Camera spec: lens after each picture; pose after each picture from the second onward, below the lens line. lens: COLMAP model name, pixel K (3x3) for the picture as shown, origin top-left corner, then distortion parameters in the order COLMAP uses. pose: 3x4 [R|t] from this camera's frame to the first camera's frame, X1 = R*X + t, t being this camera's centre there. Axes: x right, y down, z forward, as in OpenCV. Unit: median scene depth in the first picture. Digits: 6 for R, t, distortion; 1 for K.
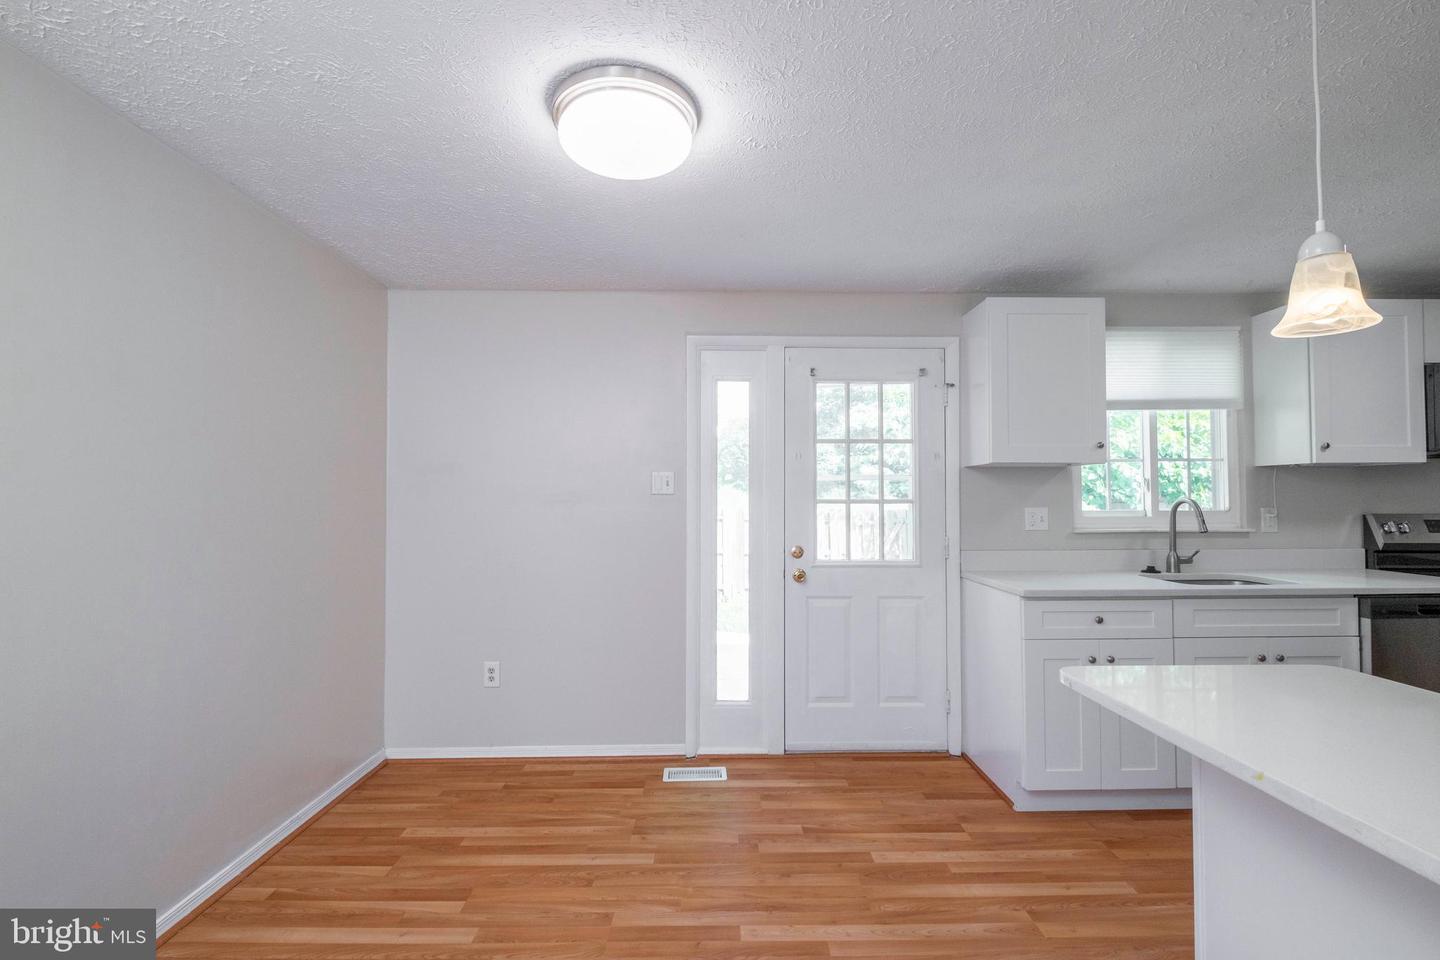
lens RADIAL K [[638.3, 0, 722.7], [0, 638.3, 481.6], [0, 0, 1]] dist [-0.000844, -0.003632]
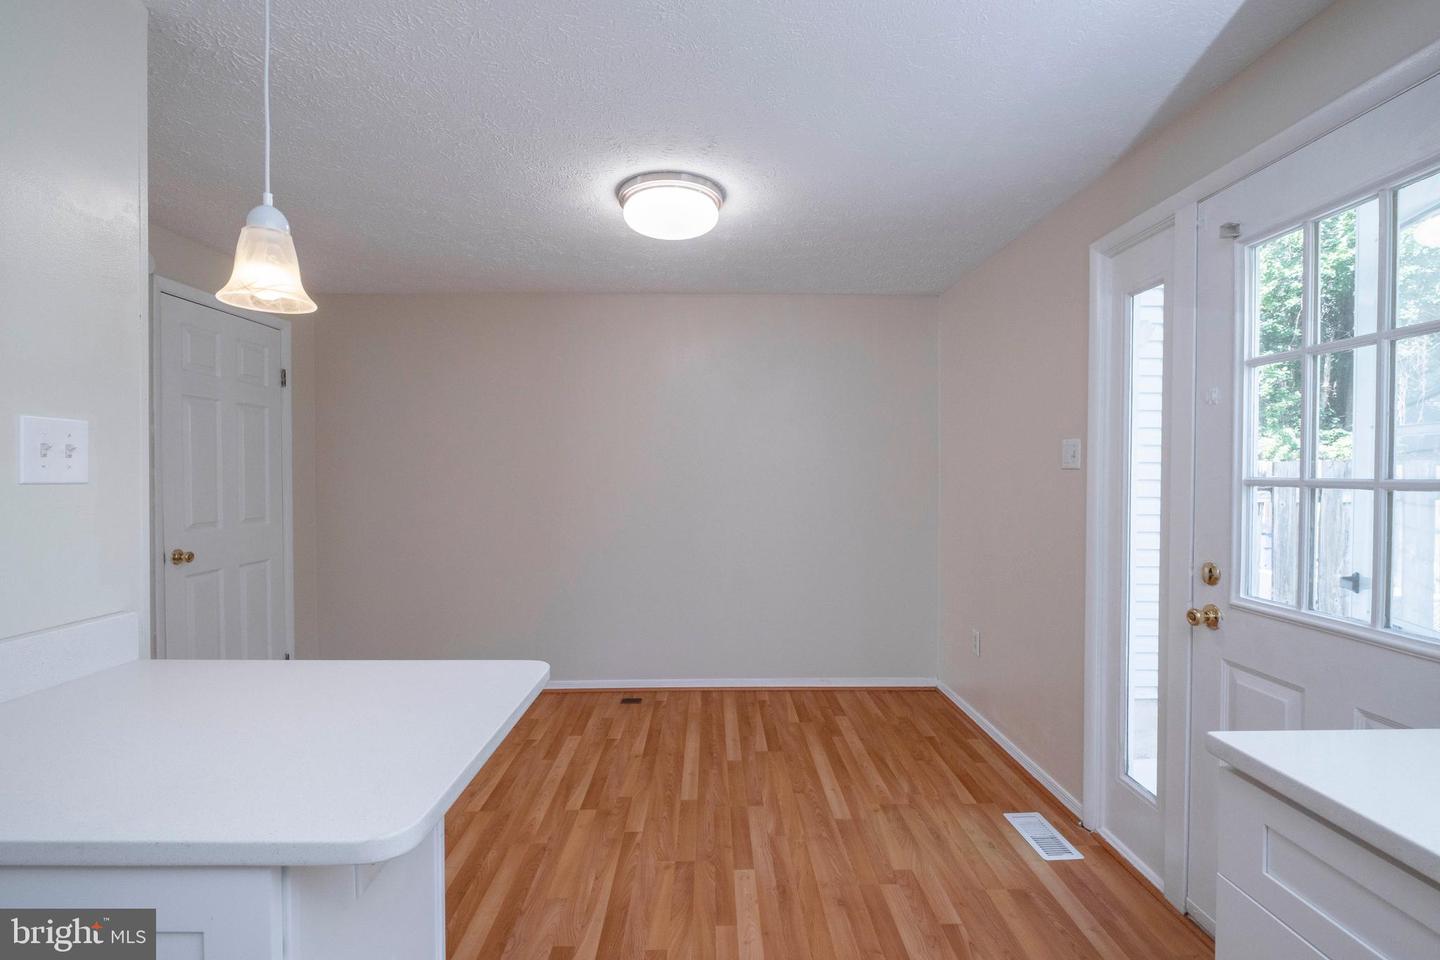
lens RADIAL K [[638.3, 0, 716.3], [0, 638.3, 480.8], [0, 0, 1]] dist [-0.000844, -0.003632]
pose [[-0.011968, 0.014498, -0.999823, 0.842749], [0.026190, 0.999556, 0.014181, 0.015850], [0.999585, -0.026015, -0.012343, 0.740681]]
